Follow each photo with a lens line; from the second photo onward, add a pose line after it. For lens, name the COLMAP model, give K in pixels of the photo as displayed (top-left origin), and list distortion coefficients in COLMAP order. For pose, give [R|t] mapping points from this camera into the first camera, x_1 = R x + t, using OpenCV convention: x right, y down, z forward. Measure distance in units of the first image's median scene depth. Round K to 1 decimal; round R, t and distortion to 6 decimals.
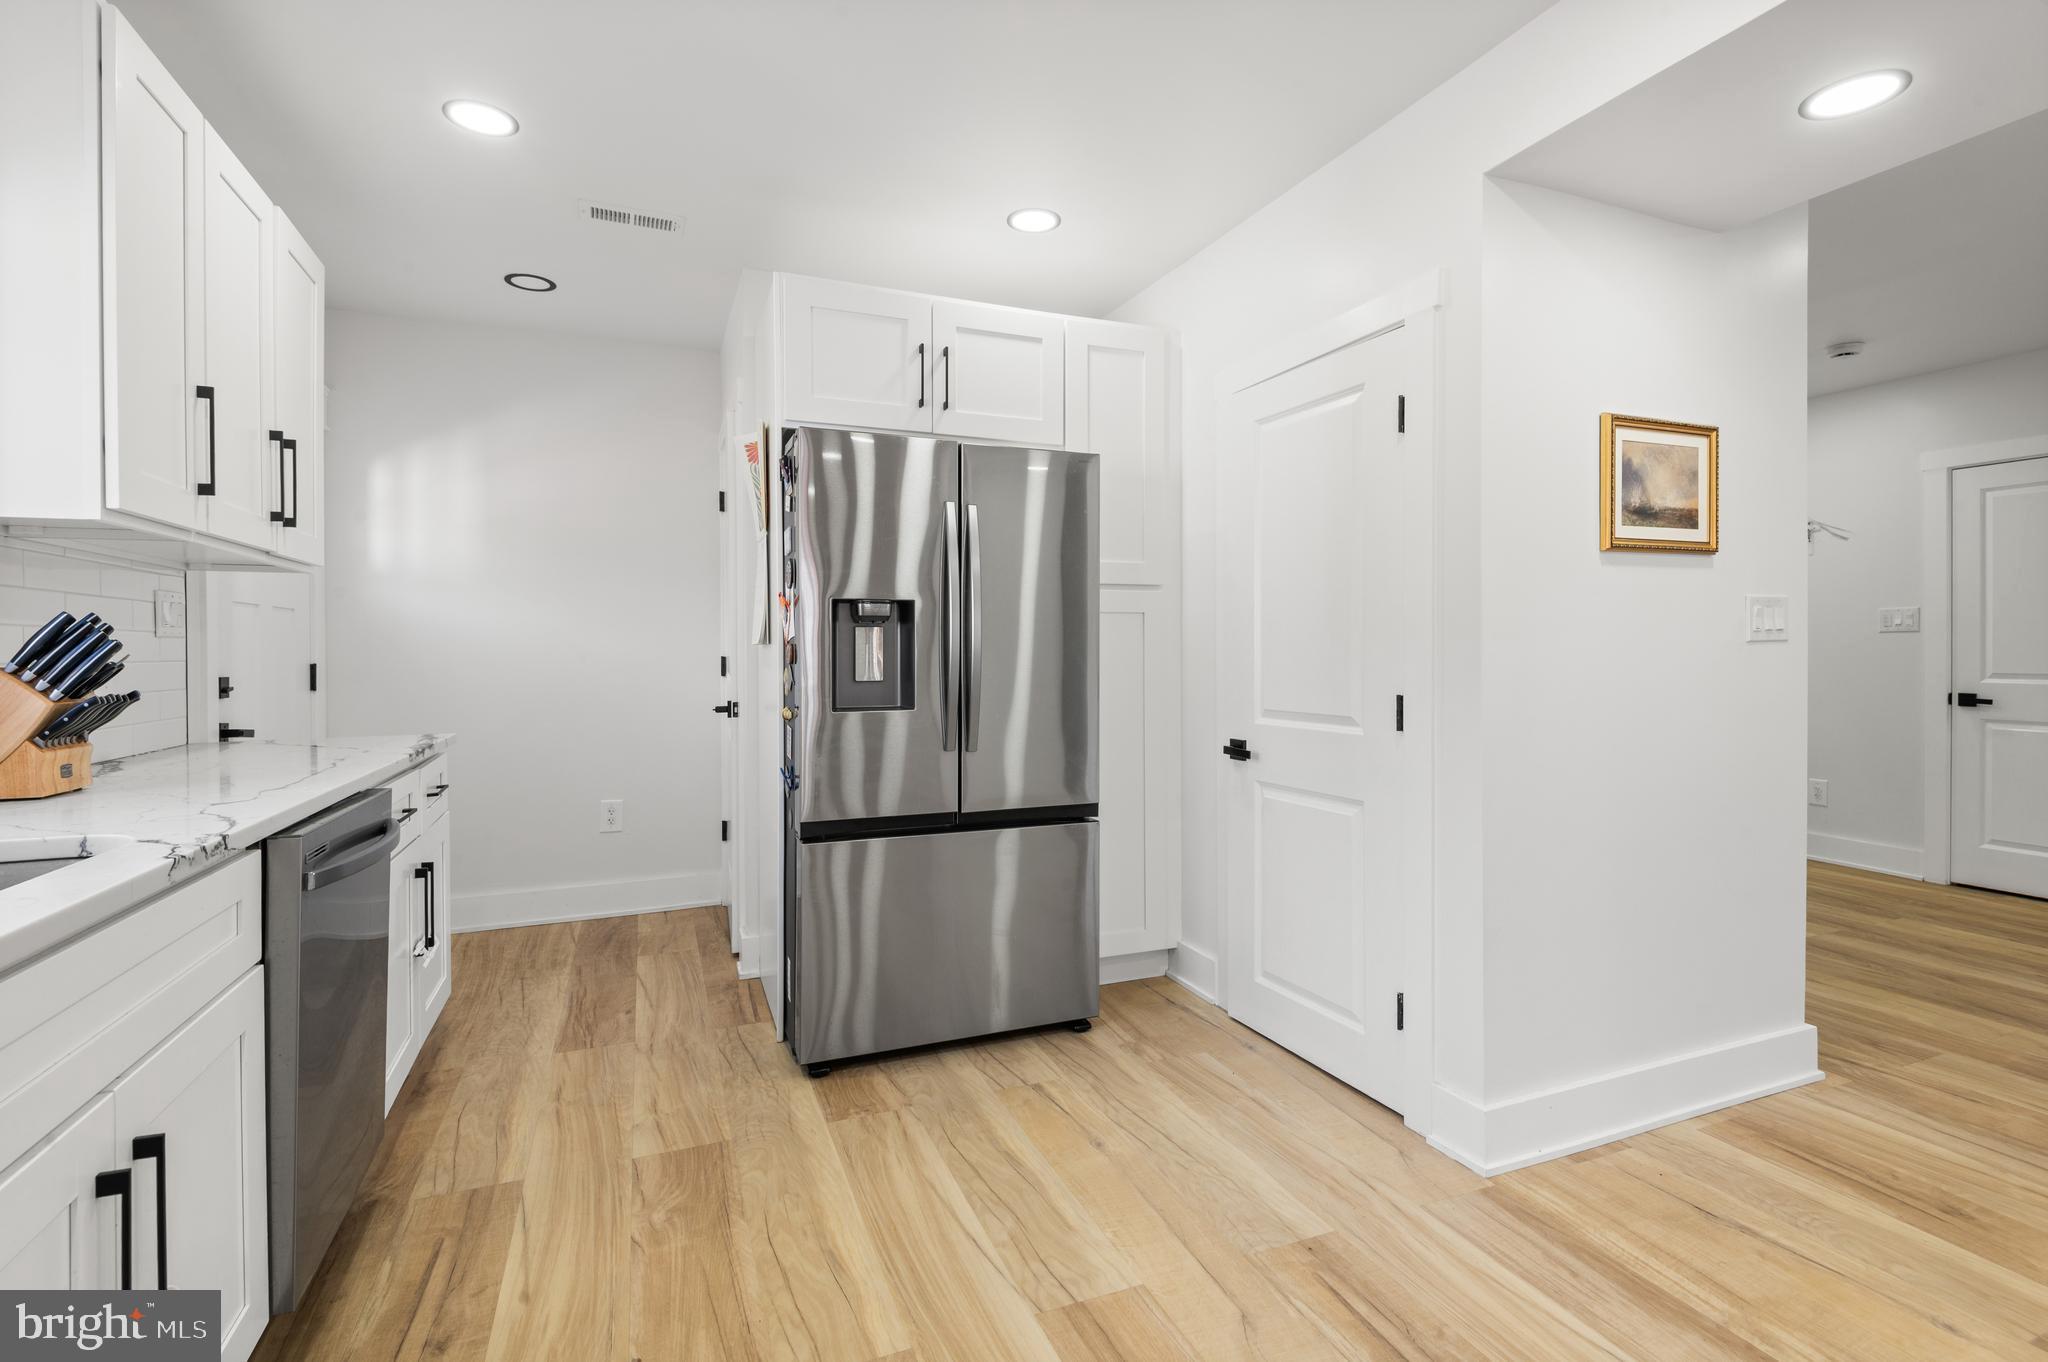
lens RADIAL K [[940.1, 0, 1031.2], [0, 940.1, 663.0], [0, 0, 1]] dist [0.029559, -0.018701]
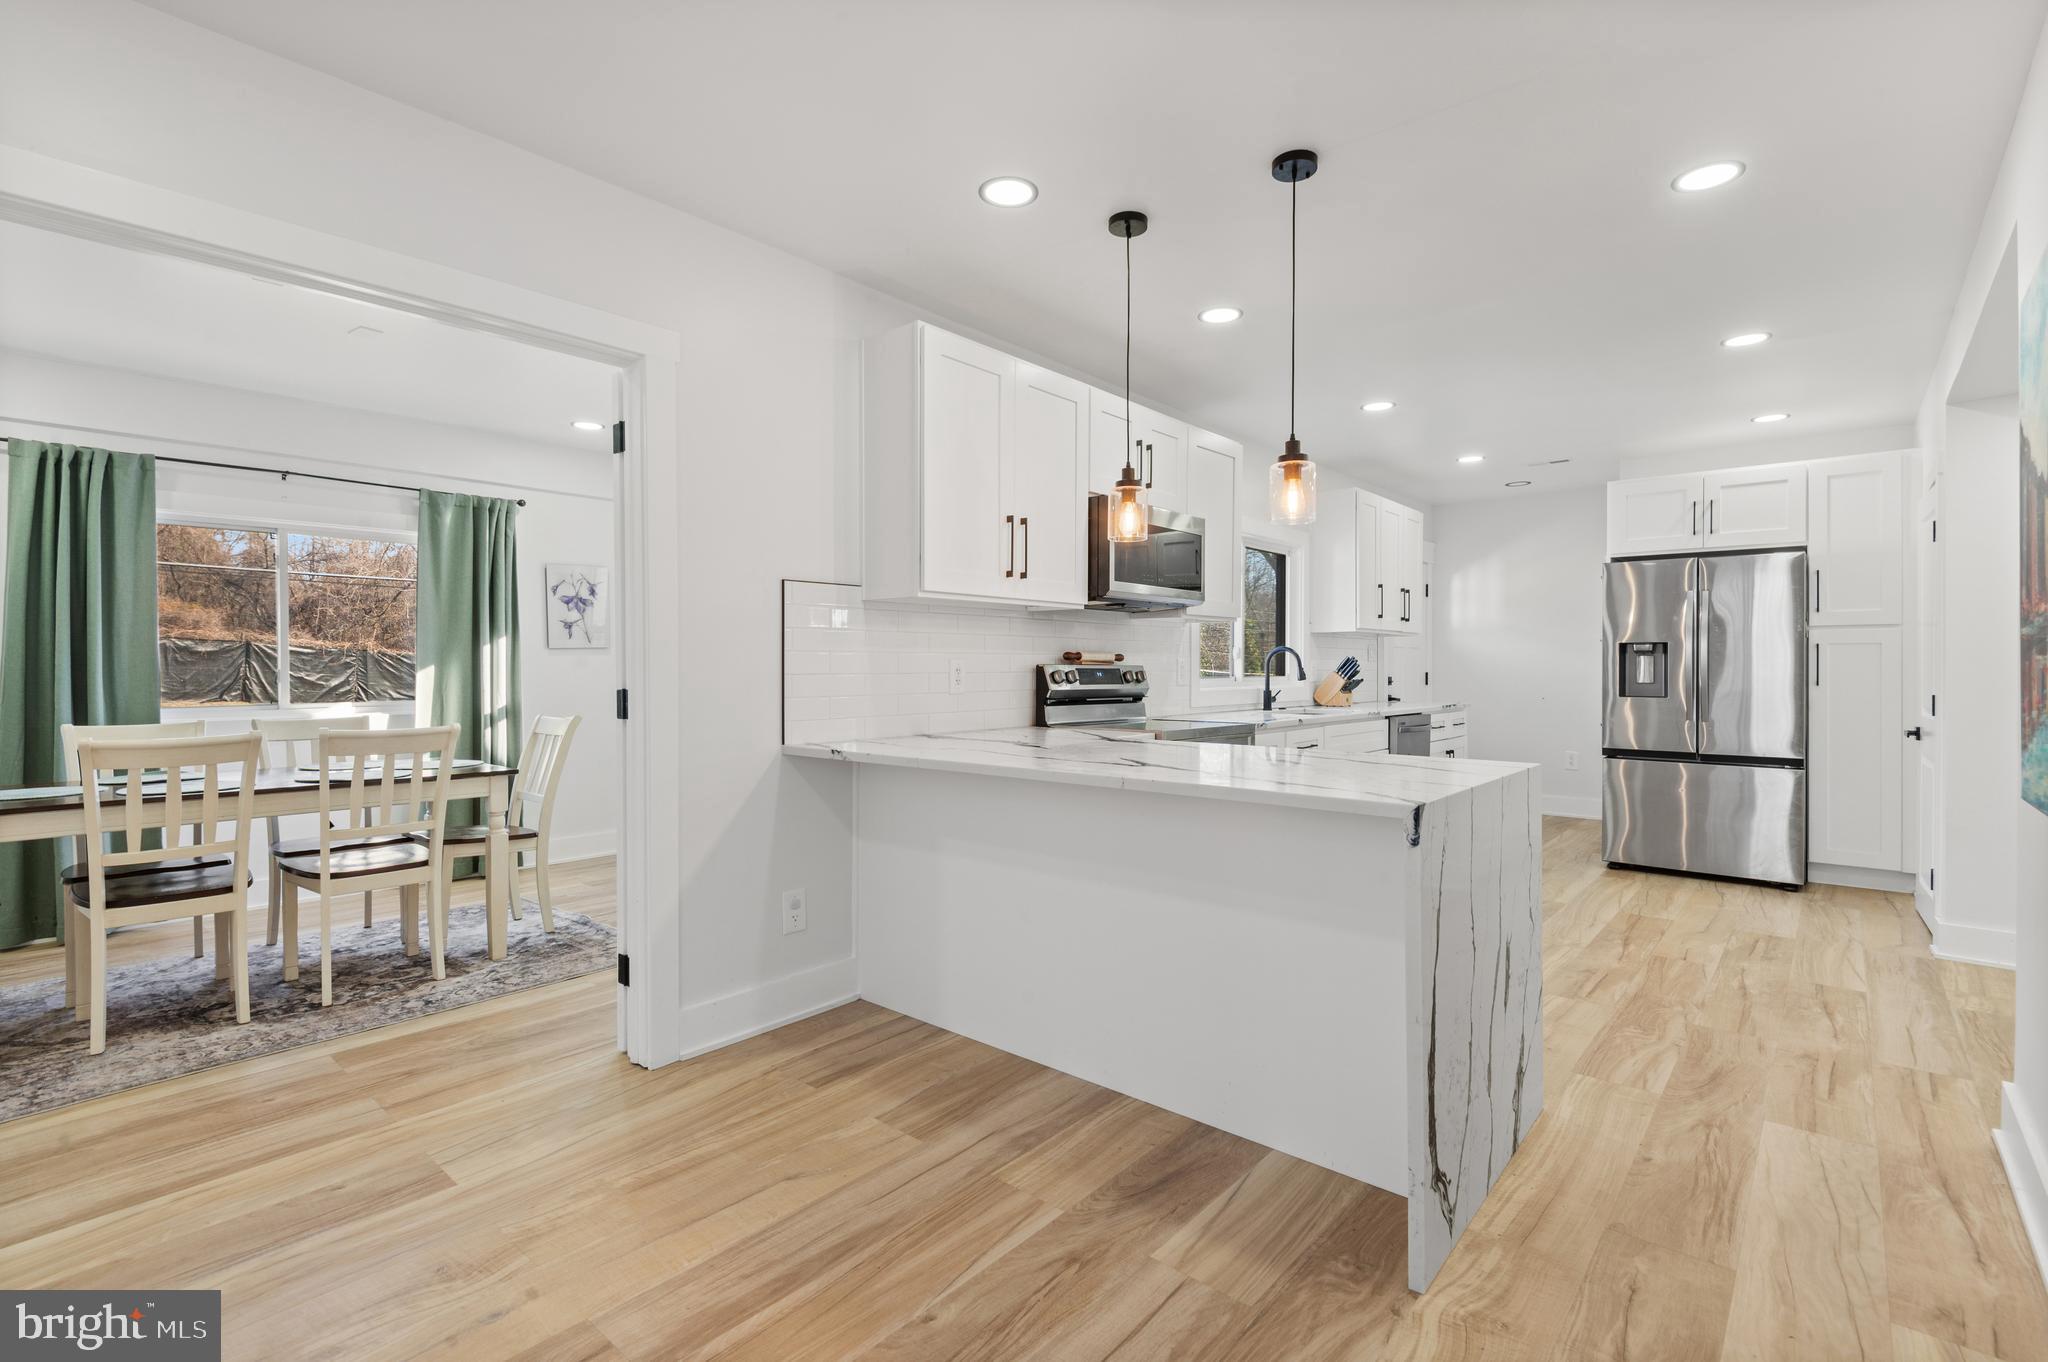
lens RADIAL K [[940.1, 0, 1031.2], [0, 940.1, 663.0], [0, 0, 1]] dist [0.029559, -0.018701]
pose [[0.454916, 0.001086, -0.890534, 1.041914], [-0.011311, 0.999926, -0.004558, 0.000311], [0.890462, 0.012147, 0.454895, -1.087622]]
